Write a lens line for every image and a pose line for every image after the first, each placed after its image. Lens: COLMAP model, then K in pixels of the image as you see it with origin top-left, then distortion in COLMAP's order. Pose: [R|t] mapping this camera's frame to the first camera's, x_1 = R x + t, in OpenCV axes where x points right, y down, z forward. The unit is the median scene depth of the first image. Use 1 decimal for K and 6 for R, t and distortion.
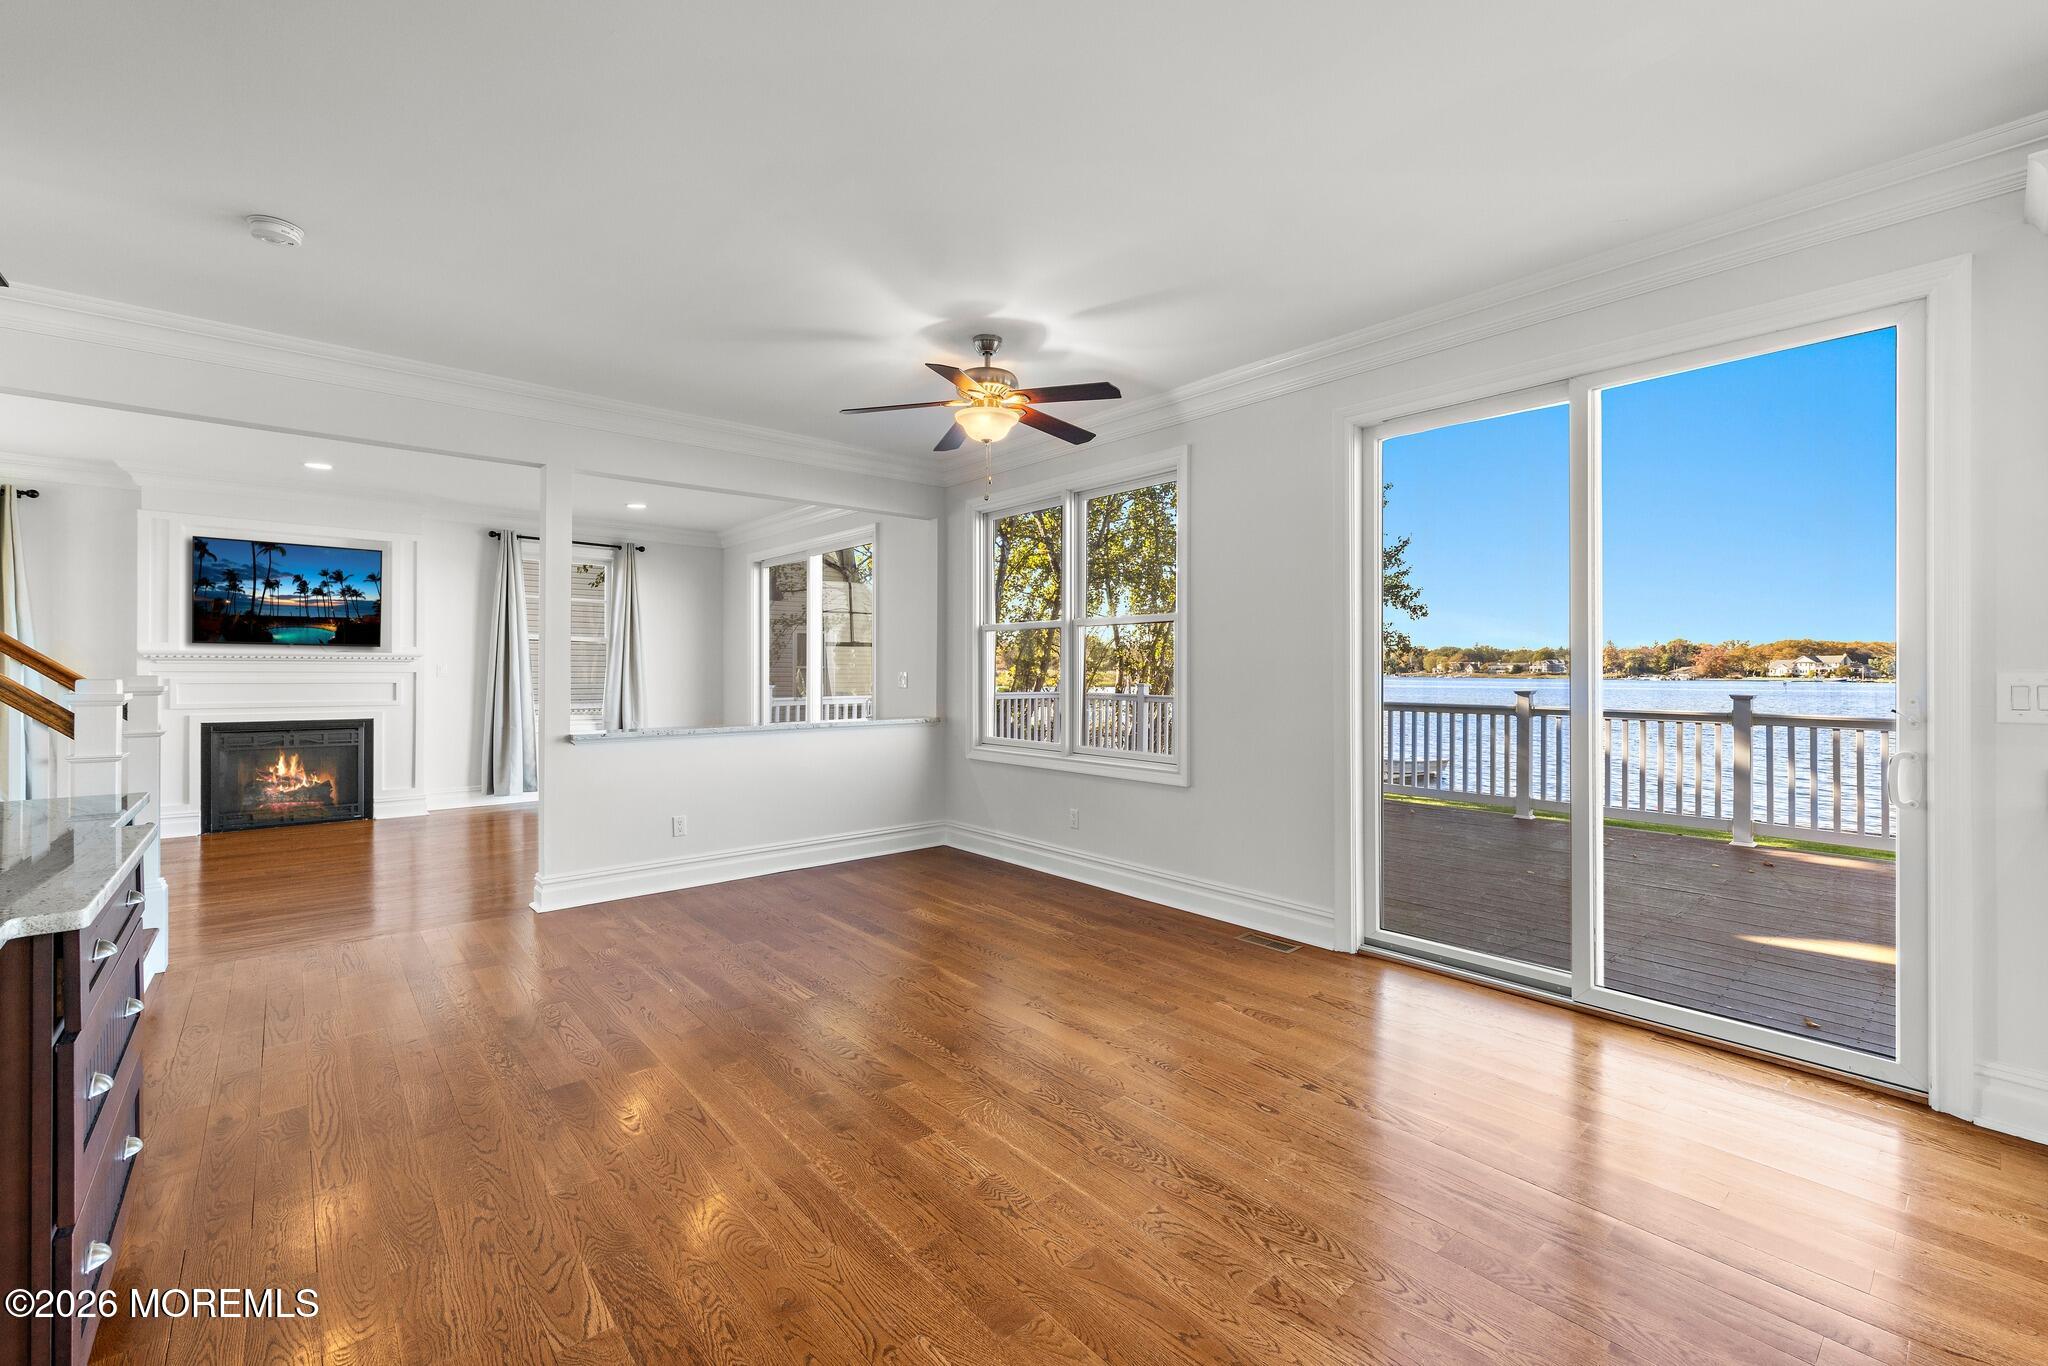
lens RADIAL K [[849.8, 0, 1020.7], [0, 849.8, 671.4], [0, 0, 1]] dist [0.002743, 0.002212]
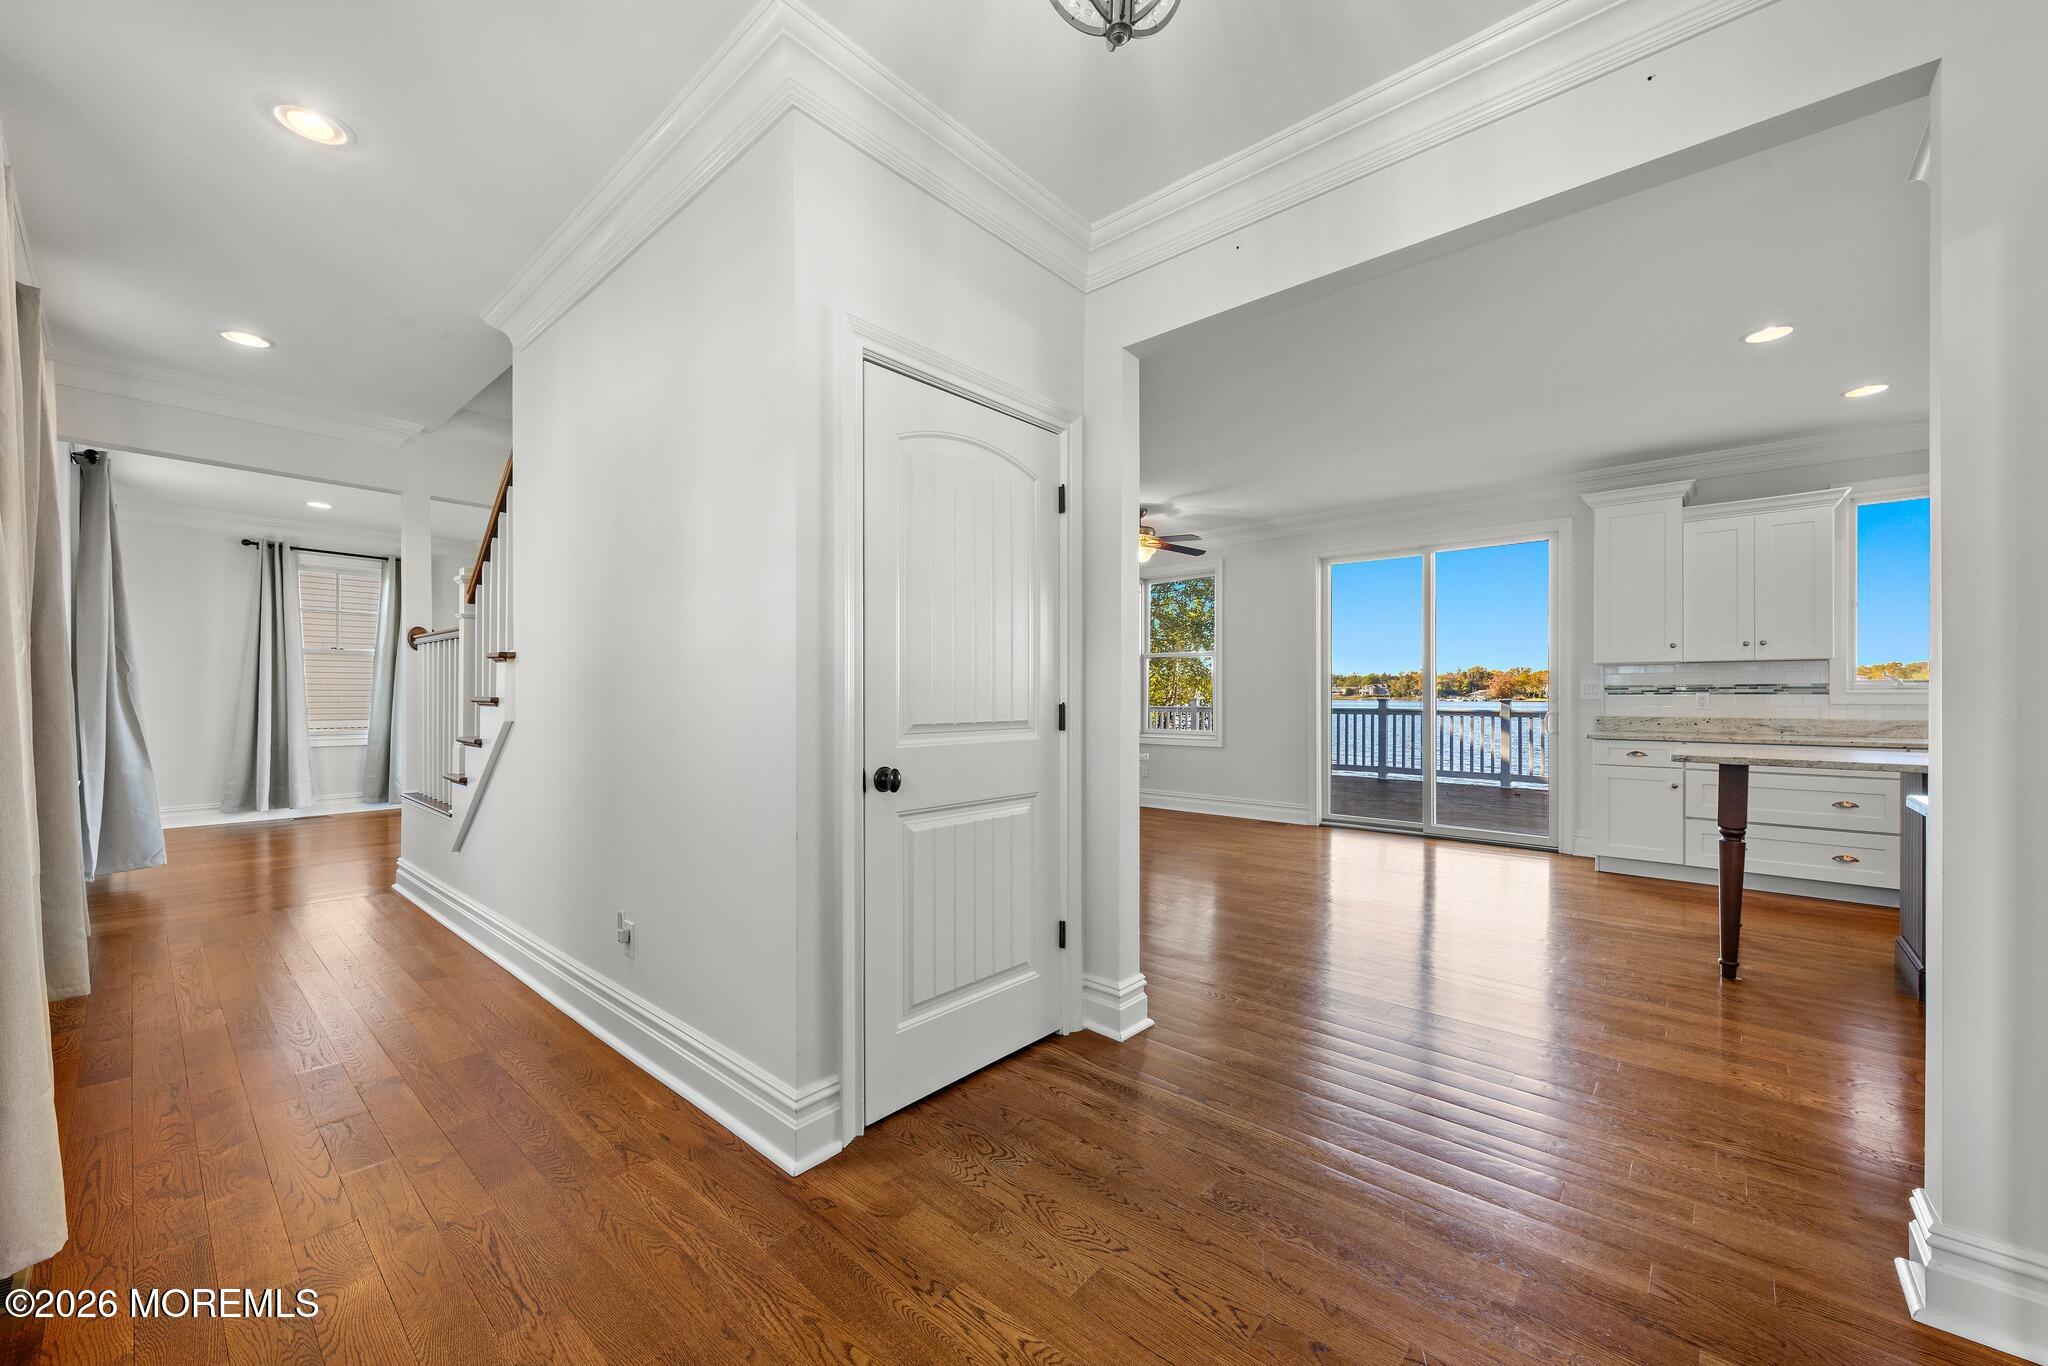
lens RADIAL K [[810.5, 0, 1029.7], [0, 810.5, 679.6], [0, 0, 1]] dist [0.002729, 0.000024]
pose [[0.988182, -0.000005, 0.153287, -0.303435], [0.003049, 0.999803, -0.019626, 0.015831], [-0.153257, 0.019861, 0.987987, -0.410562]]
